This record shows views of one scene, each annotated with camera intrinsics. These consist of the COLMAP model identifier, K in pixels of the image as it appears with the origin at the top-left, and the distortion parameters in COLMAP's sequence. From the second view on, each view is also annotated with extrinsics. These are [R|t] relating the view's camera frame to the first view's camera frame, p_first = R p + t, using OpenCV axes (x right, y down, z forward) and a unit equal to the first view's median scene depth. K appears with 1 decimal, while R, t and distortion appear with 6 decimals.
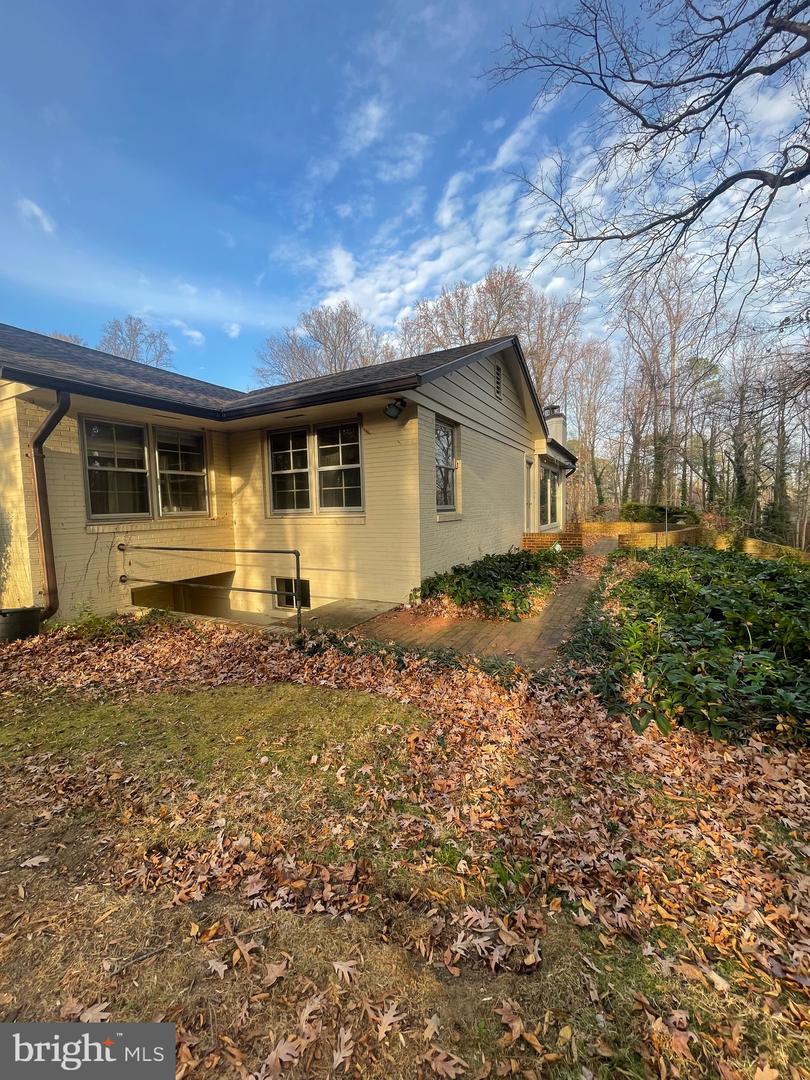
lens RADIAL K [[435.8, 0, 391.7], [0, 435.8, 515.9], [0, 0, 1]] dist [0.001862, -0.000758]
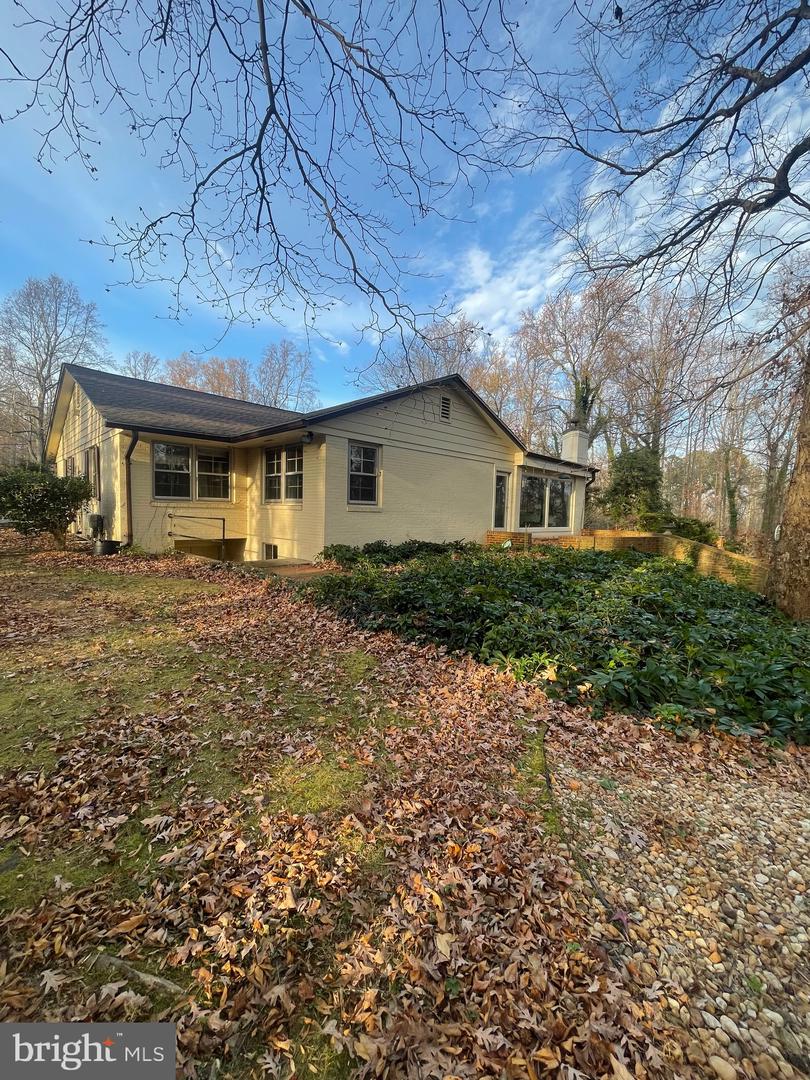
lens RADIAL K [[435.8, 0, 402.4], [0, 435.8, 539.8], [0, 0, 1]] dist [0.001862, -0.000758]
pose [[0.958579, 0.065834, -0.277114, 0.446421], [-0.053132, 0.997174, 0.053106, 0.014448], [0.279827, -0.036183, 0.959368, -0.250852]]
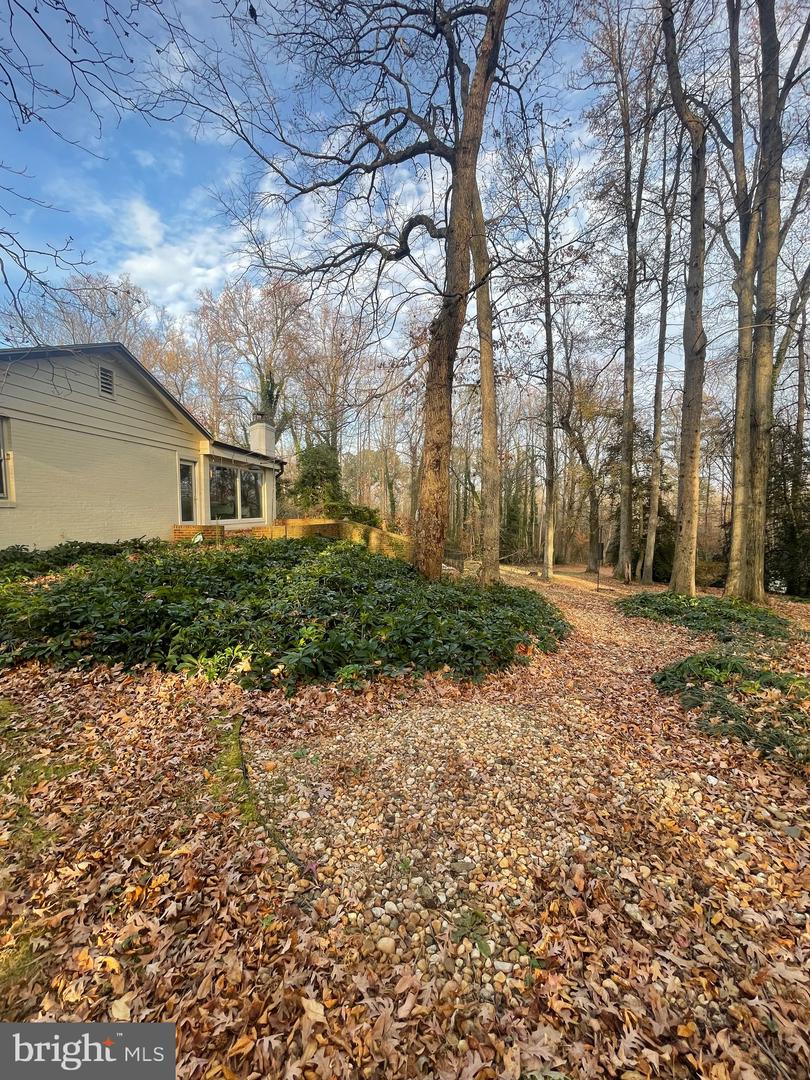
lens RADIAL K [[435.8, 0, 400.4], [0, 435.8, 538.9], [0, 0, 1]] dist [0.001862, -0.000758]
pose [[0.930315, -0.003490, 0.366745, 0.461858], [-0.014778, 0.998786, 0.046992, 0.015011], [-0.366463, -0.049137, 0.929134, -0.250478]]
